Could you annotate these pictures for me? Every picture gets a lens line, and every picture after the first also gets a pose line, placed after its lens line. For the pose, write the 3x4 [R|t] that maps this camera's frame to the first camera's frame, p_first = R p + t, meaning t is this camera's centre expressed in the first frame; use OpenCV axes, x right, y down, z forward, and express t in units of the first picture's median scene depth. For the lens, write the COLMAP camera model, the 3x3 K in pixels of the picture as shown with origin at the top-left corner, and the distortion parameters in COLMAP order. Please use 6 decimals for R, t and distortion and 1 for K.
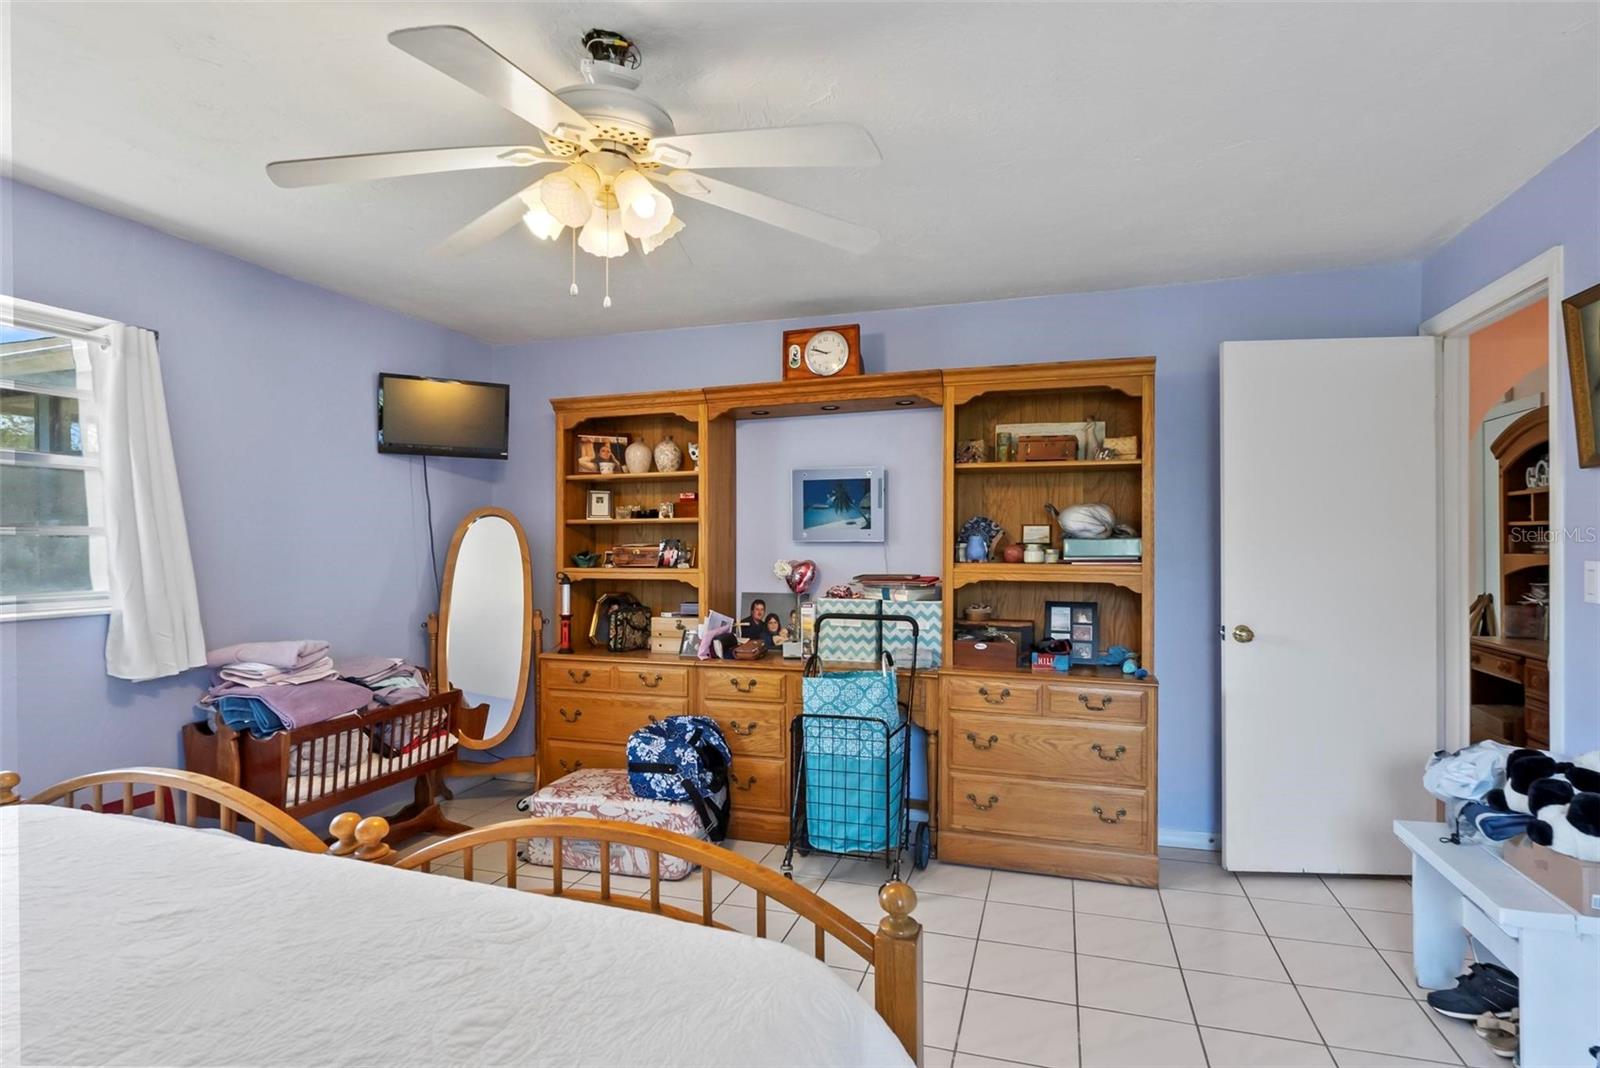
lens RADIAL K [[808.9, 0, 807.3], [0, 808.9, 543.0], [0, 0, 1]] dist [-0.006751, -0.000459]
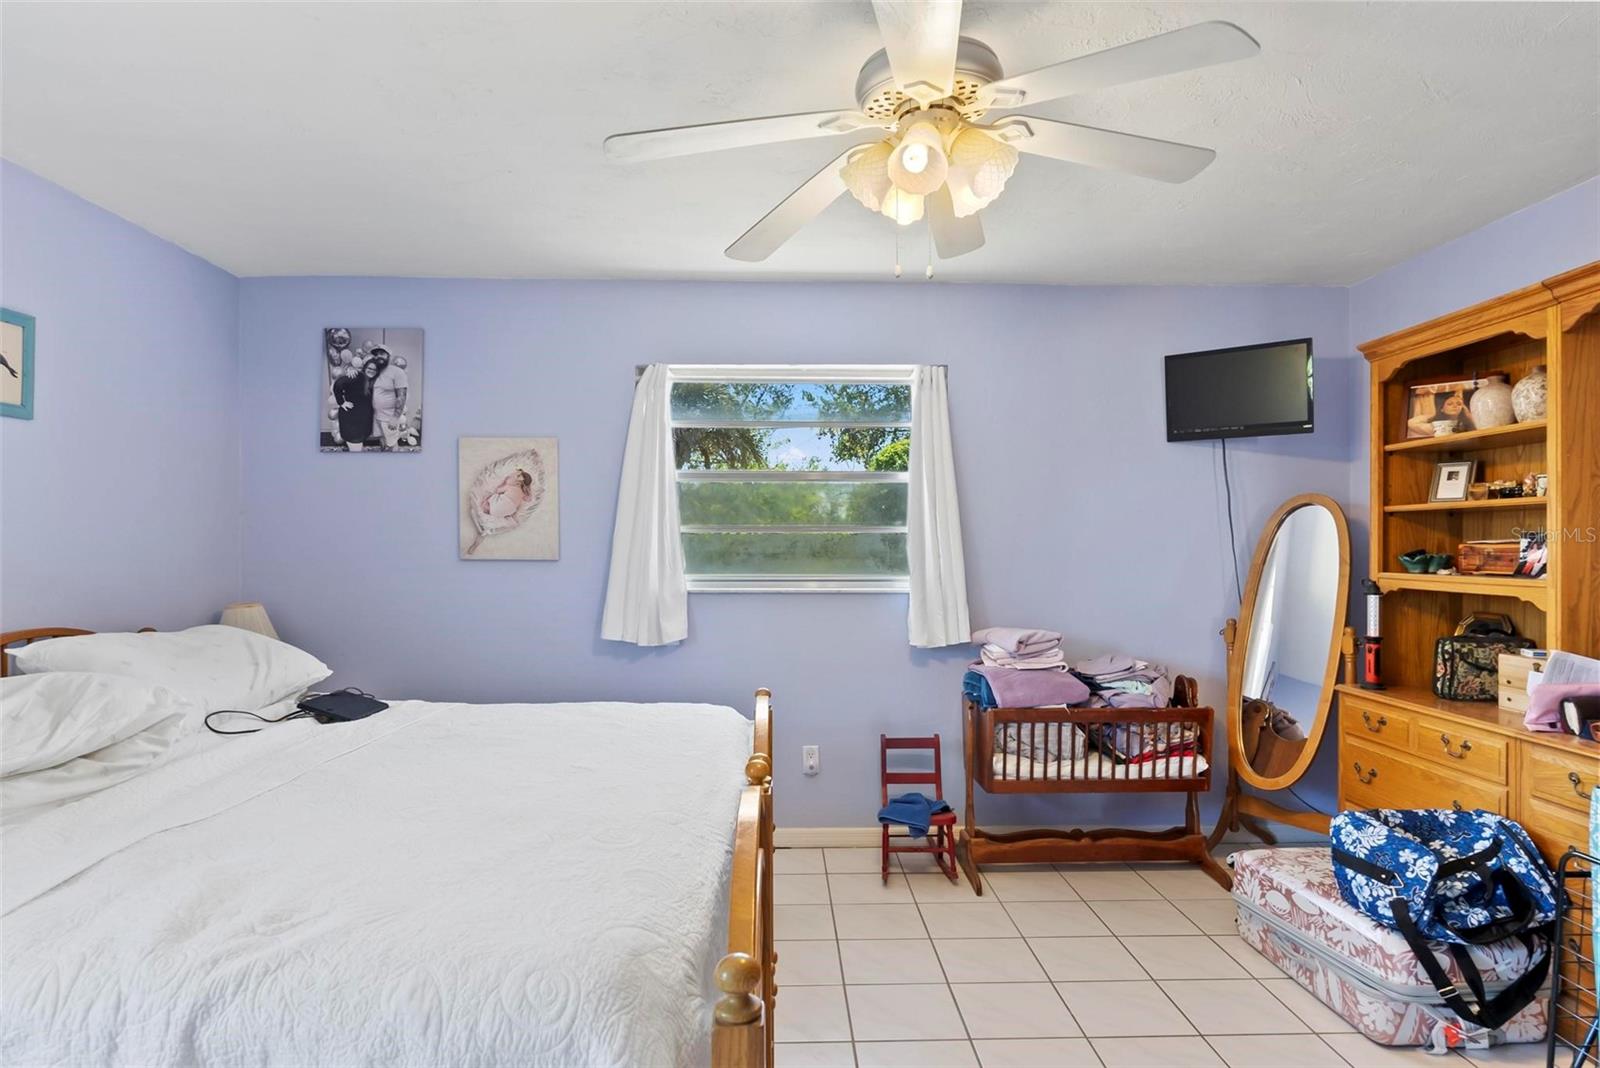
lens RADIAL K [[920.3, 0, 800.6], [0, 920.3, 535.0], [0, 0, 1]] dist [-0.002687, -0.000267]
pose [[0.326669, -0.004446, -0.945128, 0.355582], [-0.001767, 0.999984, -0.005314, 0.002622], [0.945137, 0.003406, 0.326656, 0.267440]]
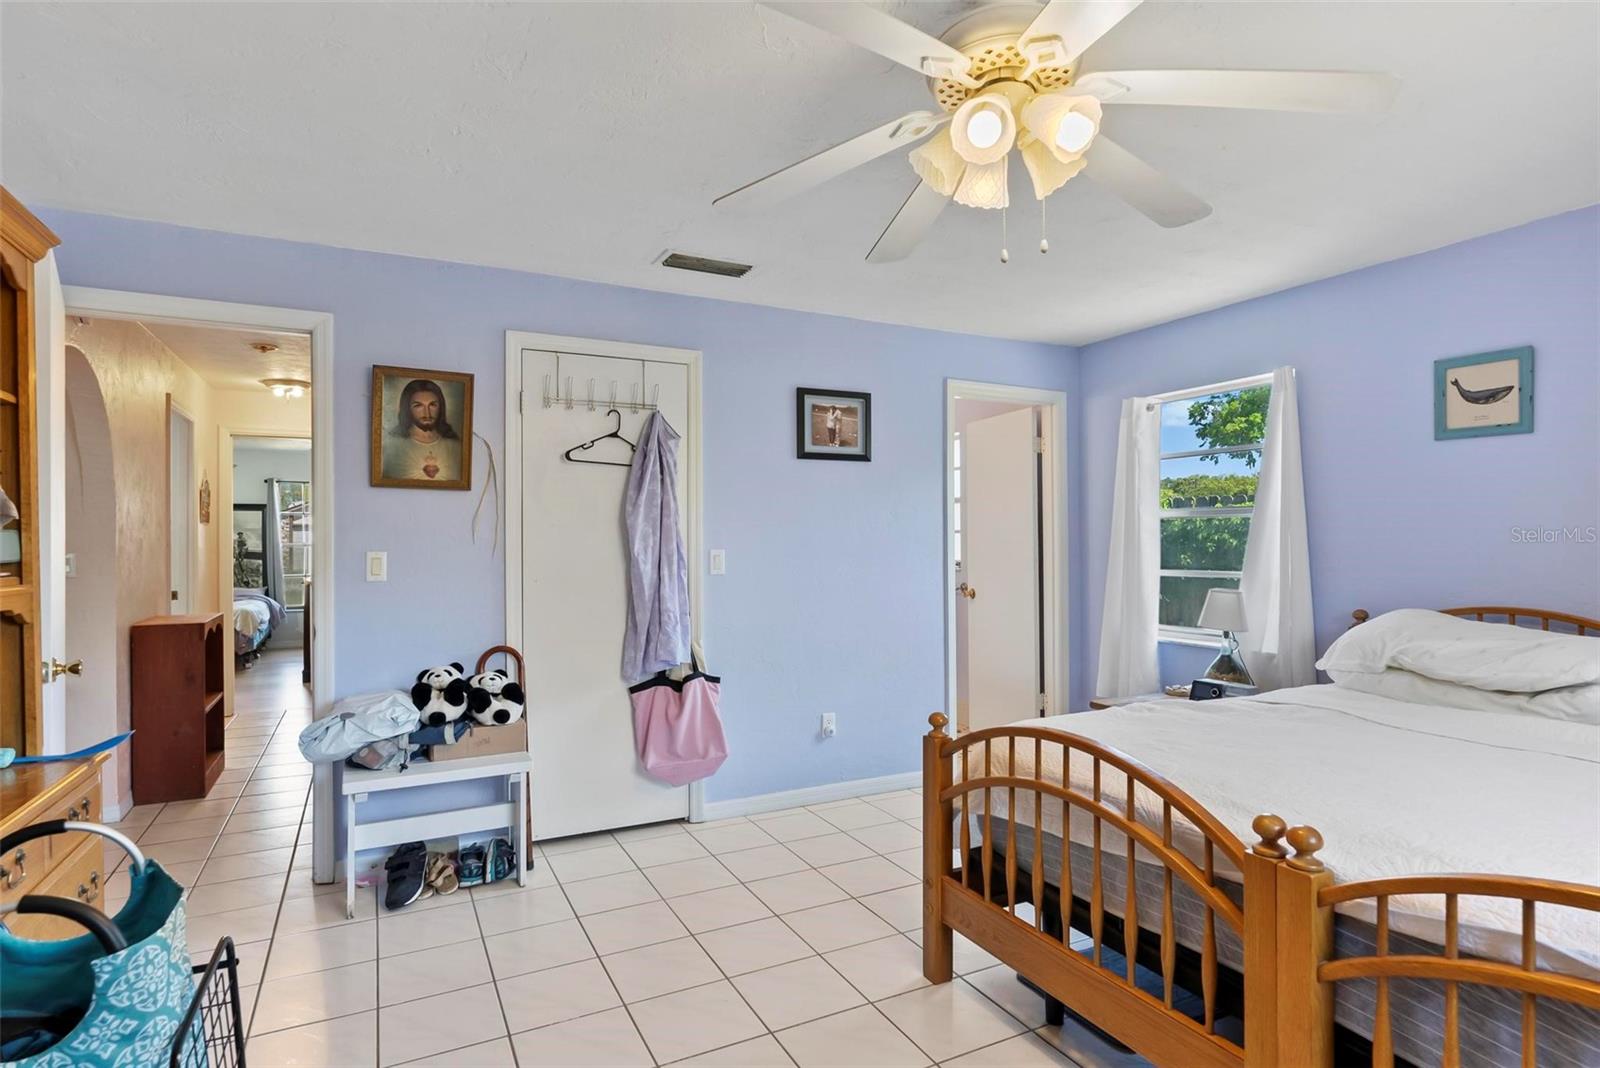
lens RADIAL K [[841.5, 0, 800.0], [0, 841.5, 534.0], [0, 0, 1]] dist [-0.000935, -0.000198]
pose [[-0.695827, 0.010575, 0.718132, -0.386100], [0.006945, 0.999944, -0.007995, 0.005195], [-0.718176, -0.000575, -0.695861, 0.928668]]
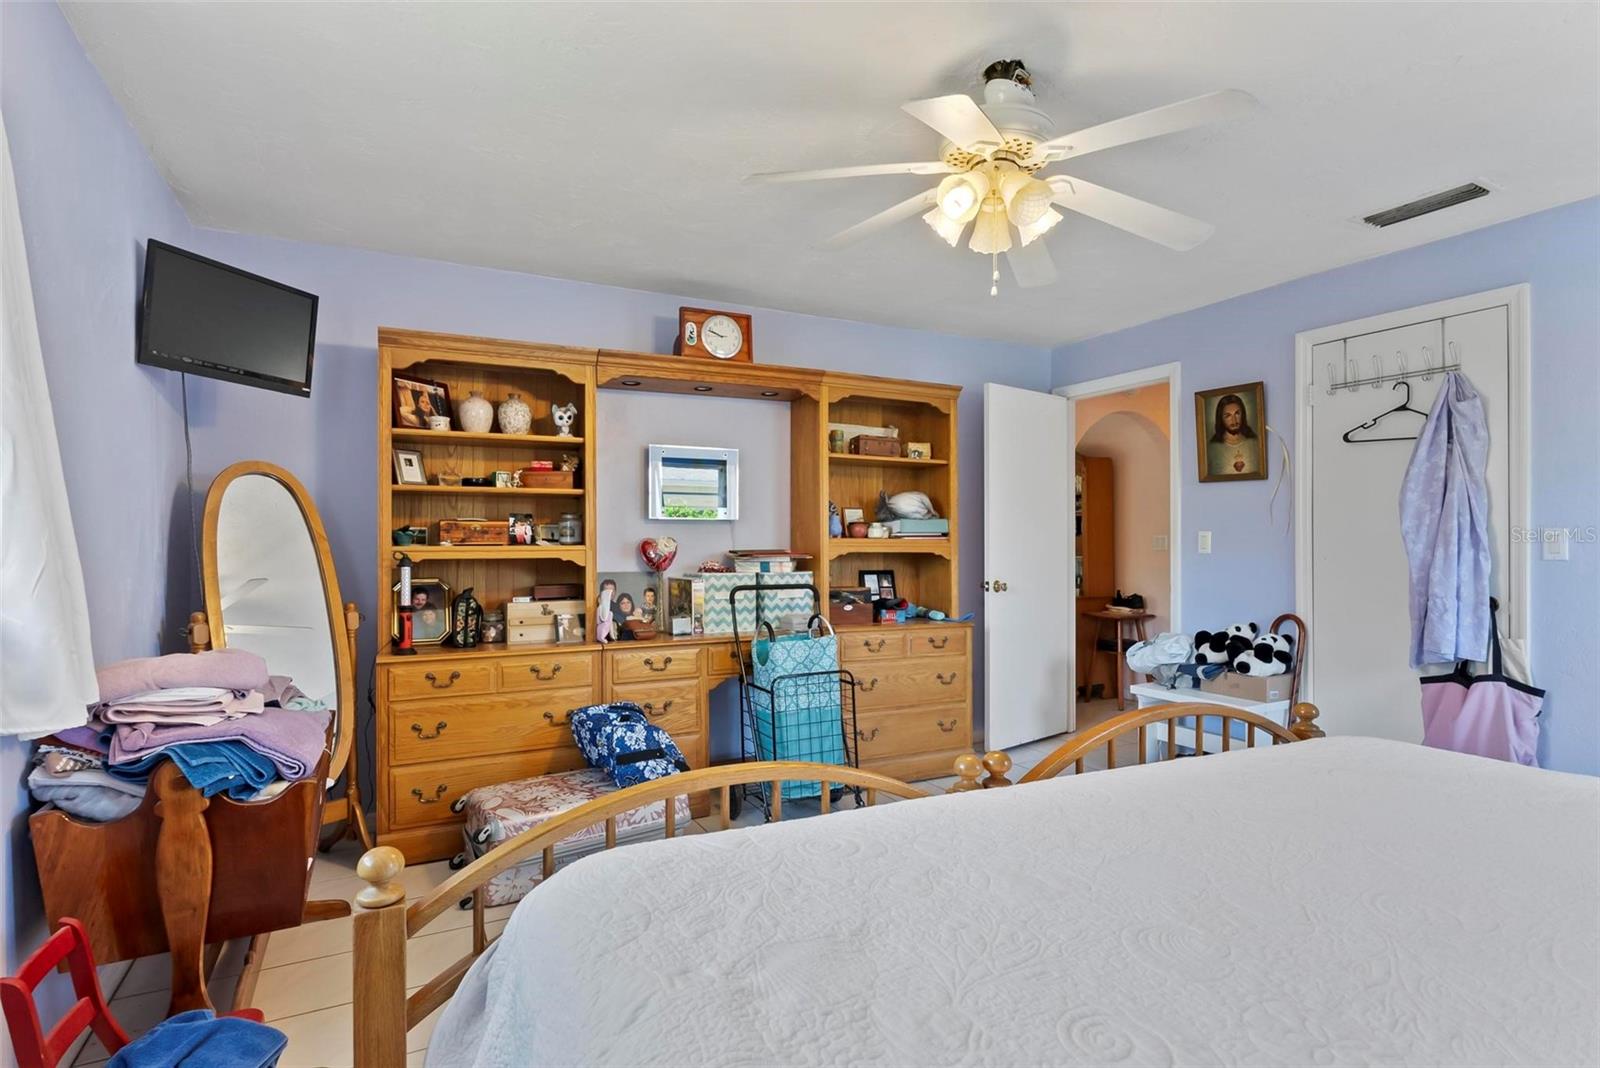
lens RADIAL K [[805.6, 0, 805.5], [0, 805.6, 538.1], [0, 0, 1]] dist [-0.005762, -0.000635]
pose [[0.709617, 0.005078, 0.704569, -0.641428], [-0.000208, 0.999975, -0.006998, 0.032169], [-0.704588, 0.004819, 0.709601, 0.193734]]
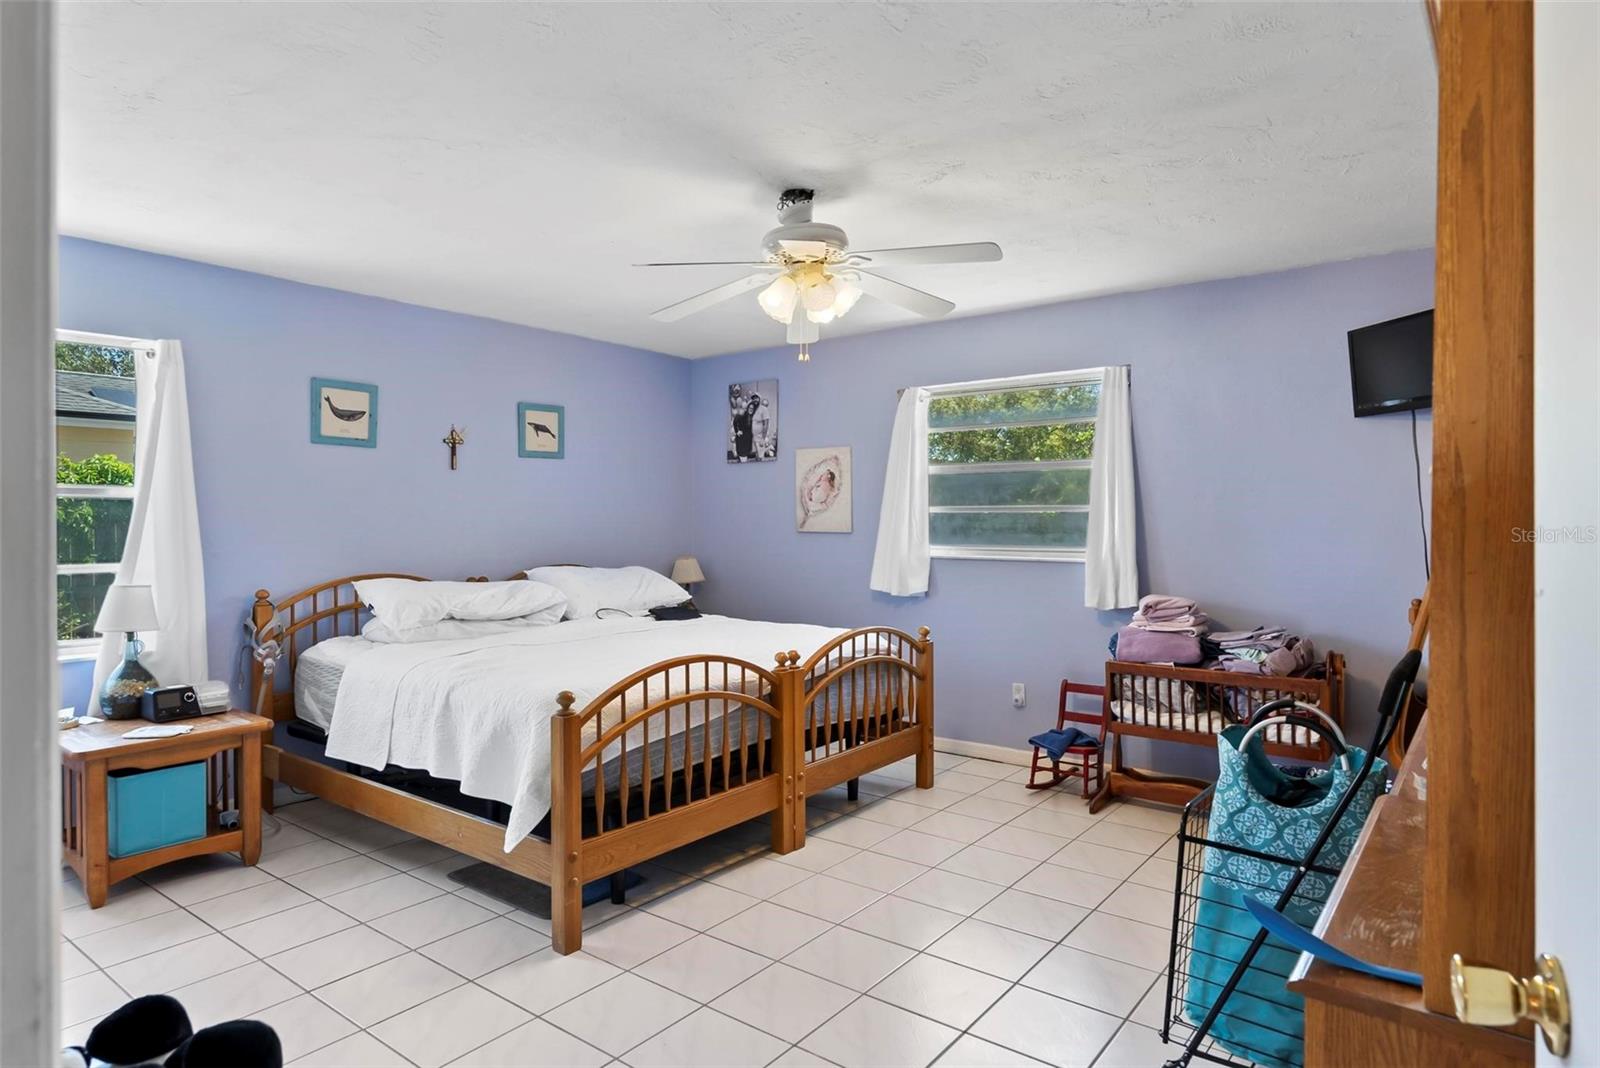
lens RADIAL K [[917.5, 0, 800.7], [0, 917.5, 521.1], [0, 0, 1]] dist [0.002398, 0.000606]
pose [[-0.350208, 0.006059, -0.936652, 0.712080], [0.002798, 0.999981, 0.005422, -0.000912], [0.936668, -0.000722, -0.350218, 0.821358]]
